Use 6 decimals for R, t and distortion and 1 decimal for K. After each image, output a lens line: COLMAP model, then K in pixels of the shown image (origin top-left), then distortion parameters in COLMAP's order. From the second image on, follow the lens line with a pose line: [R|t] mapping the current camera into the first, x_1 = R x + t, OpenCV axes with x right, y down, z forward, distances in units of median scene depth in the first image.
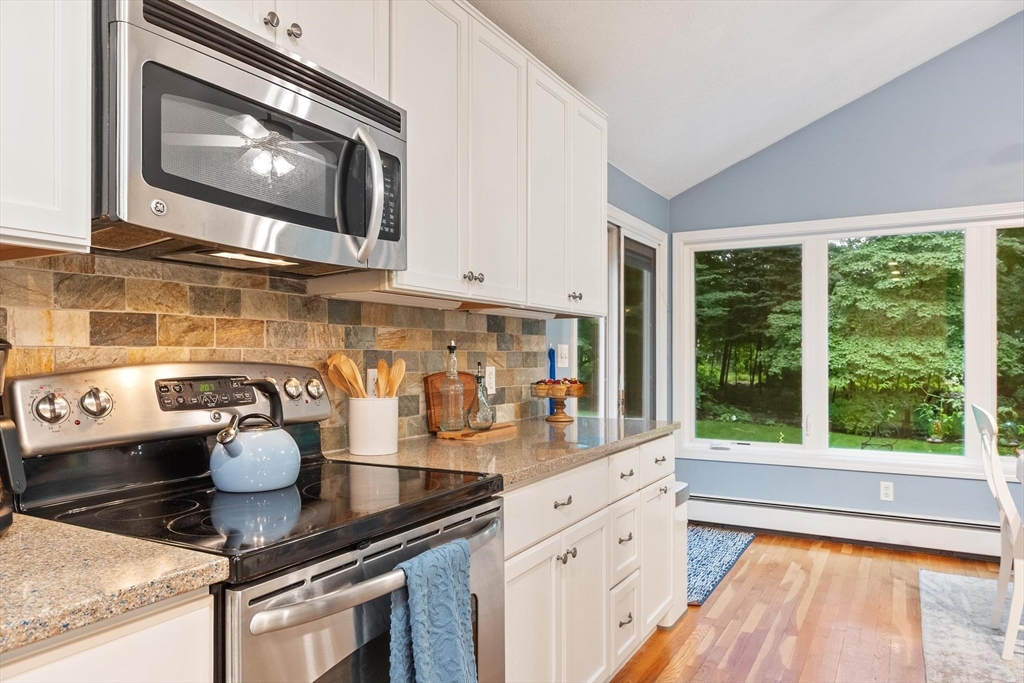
lens RADIAL K [[694.4, 0, 512.3], [0, 694.4, 355.3], [0, 0, 1]] dist [0.008183, -0.002192]
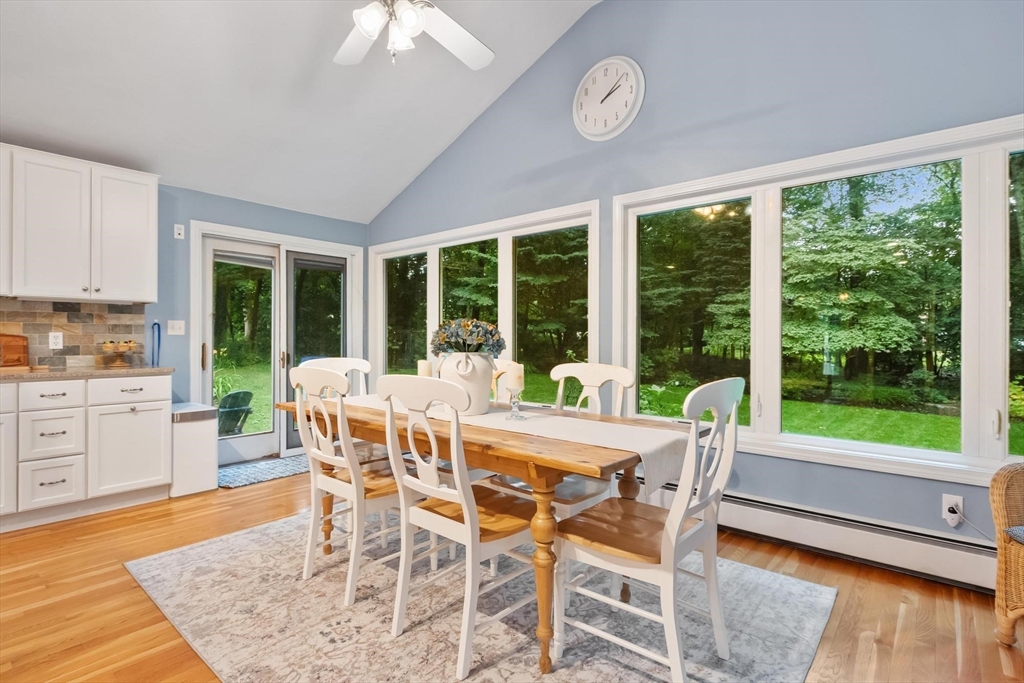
lens RADIAL K [[501.4, 0, 507.9], [0, 501.4, 338.1], [0, 0, 1]] dist [0.004132, -0.001426]
pose [[0.980574, 0.001070, -0.196148, 1.009820], [-0.000974, 0.999999, 0.000584, 0.022465], [0.196148, -0.000381, 0.980574, 0.023216]]
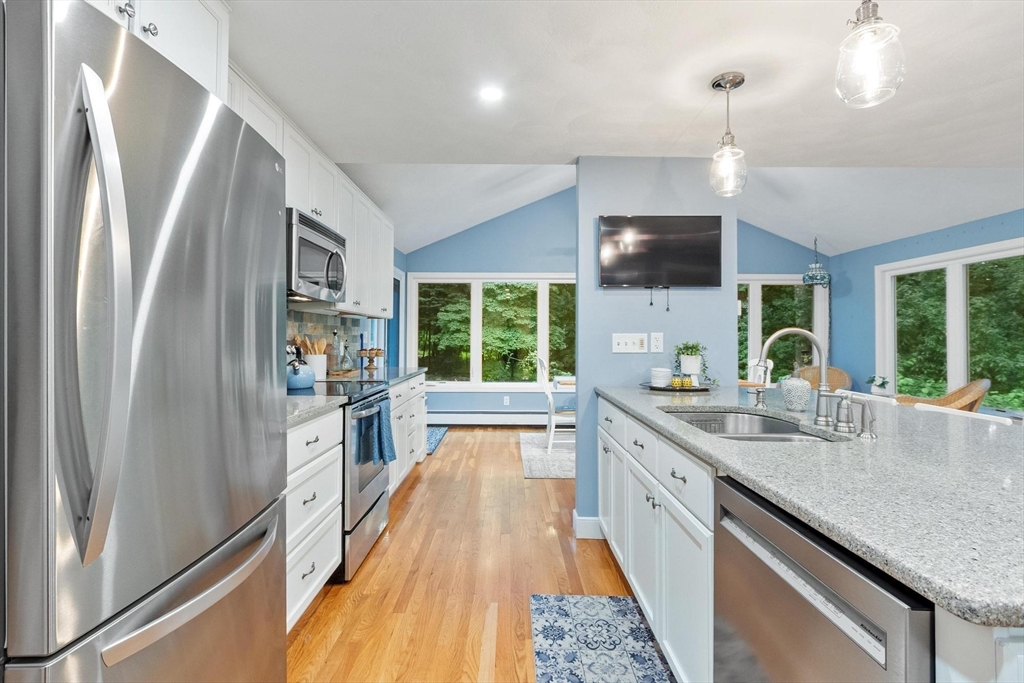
lens RADIAL K [[494.6, 0, 506.3], [0, 494.6, 332.2], [0, 0, 1]] dist [0.017172, -0.000772]
pose [[0.874473, 0.011114, 0.484947, -0.253205], [-0.005905, 0.999907, -0.012267, 0.001662], [-0.485038, 0.007864, 0.874458, -0.415738]]
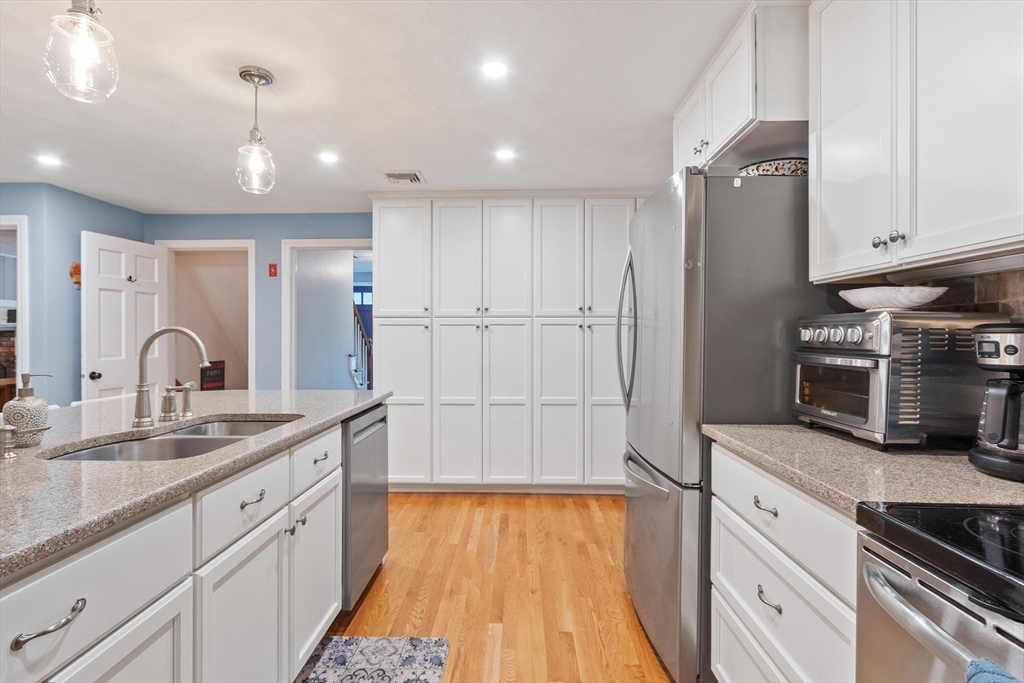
lens RADIAL K [[501.4, 0, 507.4], [0, 501.4, 338.9], [0, 0, 1]] dist [0.004132, -0.001426]
pose [[-0.882841, 0.002942, -0.469662, 0.142650], [0.001053, 0.999990, 0.004283, -0.001033], [0.469670, 0.003287, -0.882836, 0.372094]]
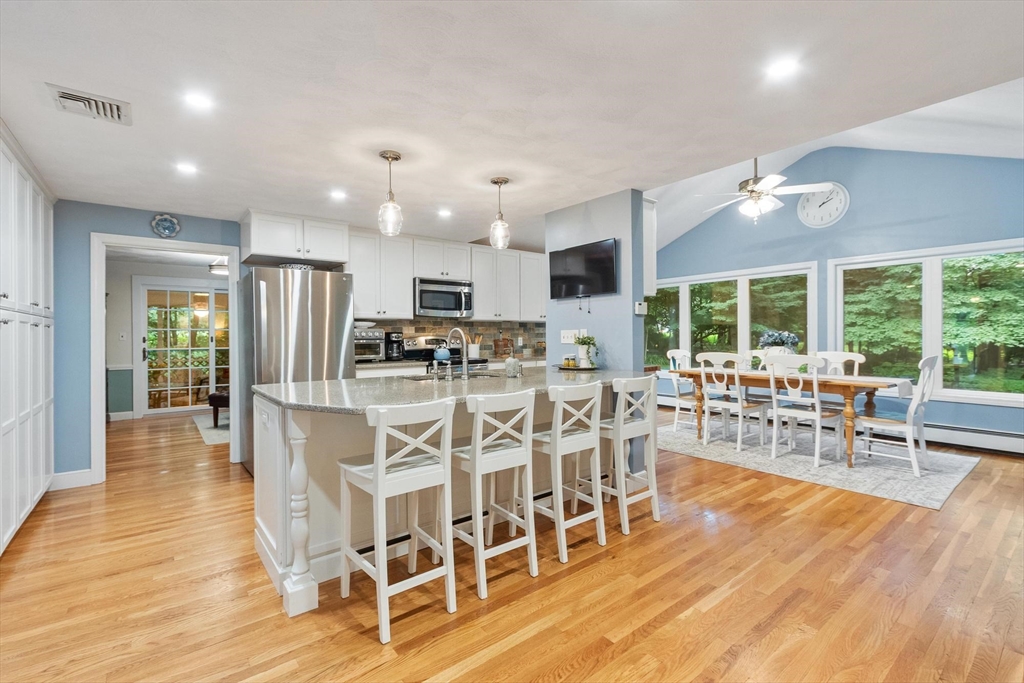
lens RADIAL K [[453.4, 0, 504.9], [0, 453.4, 337.2], [0, 0, 1]] dist [0.000038, -0.000262]
pose [[0.919308, -0.004613, -0.393511, 0.615831], [0.006899, 0.999967, 0.004395, 0.003773], [0.393477, -0.006756, 0.919310, -0.854420]]
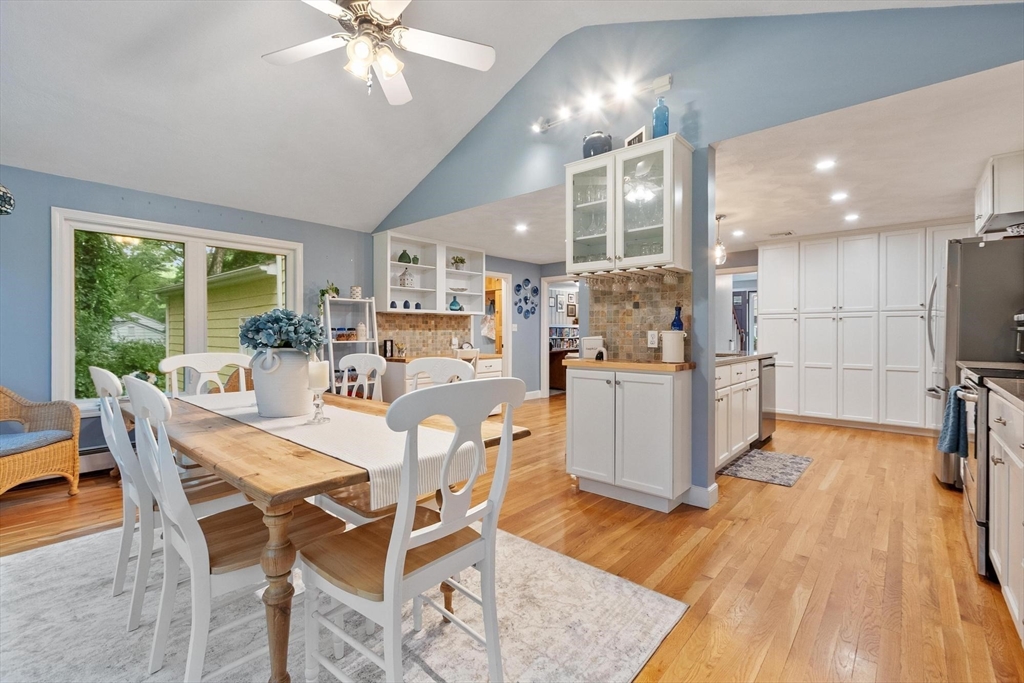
lens RADIAL K [[453.4, 0, 504.4], [0, 453.4, 333.4], [0, 0, 1]] dist [0.000038, -0.000262]
pose [[-0.975850, 0.000893, 0.218442, 0.448539], [0.001127, 0.999999, 0.000948, 0.024632], [-0.218441, 0.001171, -0.975850, 1.140782]]
